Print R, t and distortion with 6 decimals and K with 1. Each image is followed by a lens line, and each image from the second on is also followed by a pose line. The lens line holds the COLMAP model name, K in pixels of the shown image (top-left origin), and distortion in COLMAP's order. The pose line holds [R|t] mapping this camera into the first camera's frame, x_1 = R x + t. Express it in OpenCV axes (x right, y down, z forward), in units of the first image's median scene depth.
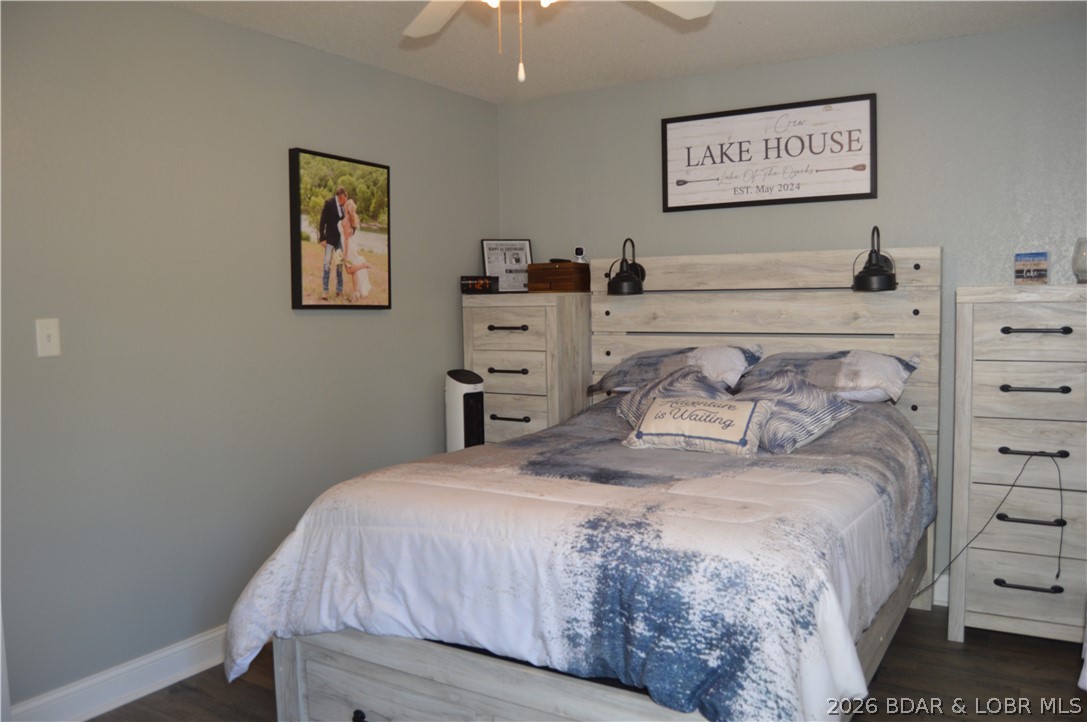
lens RADIAL K [[870.7, 0, 510.5], [0, 870.7, 358.5], [0, 0, 1]] dist [-0.085726, 0.025317]
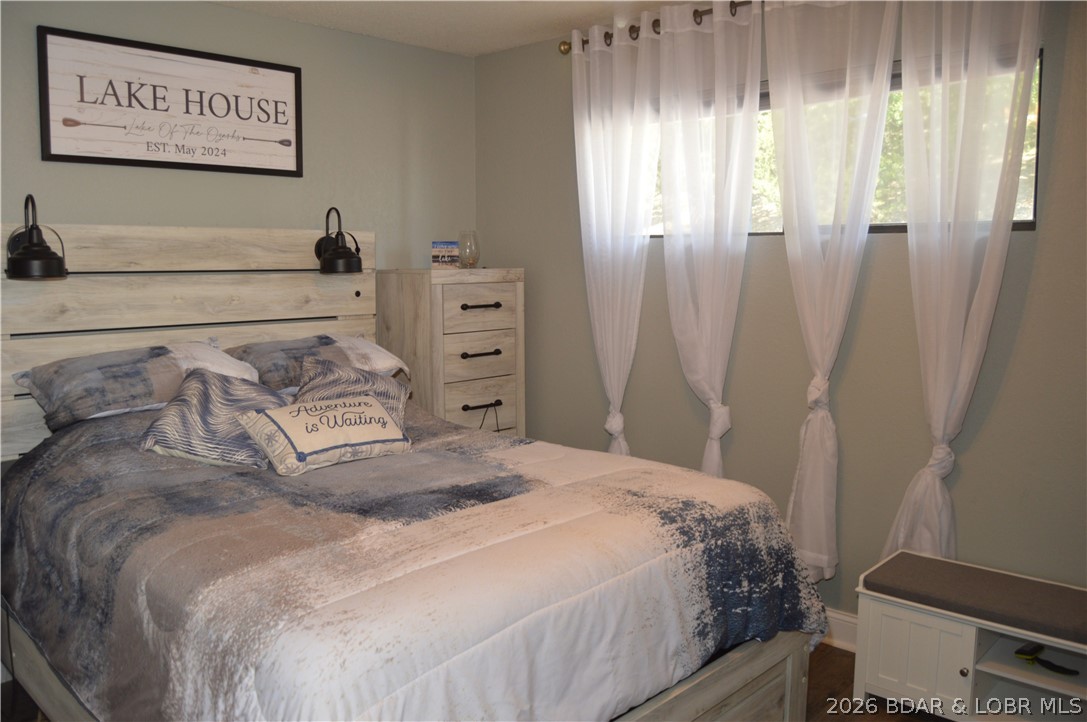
lens RADIAL K [[870.7, 0, 578.8], [0, 870.7, 363.8], [0, 0, 1]] dist [-0.085726, 0.025317]
pose [[0.171126, -0.096666, 0.980495, -0.490873], [0.064950, 0.994117, 0.086673, -0.041067], [-0.983106, 0.048852, 0.176398, 0.525576]]
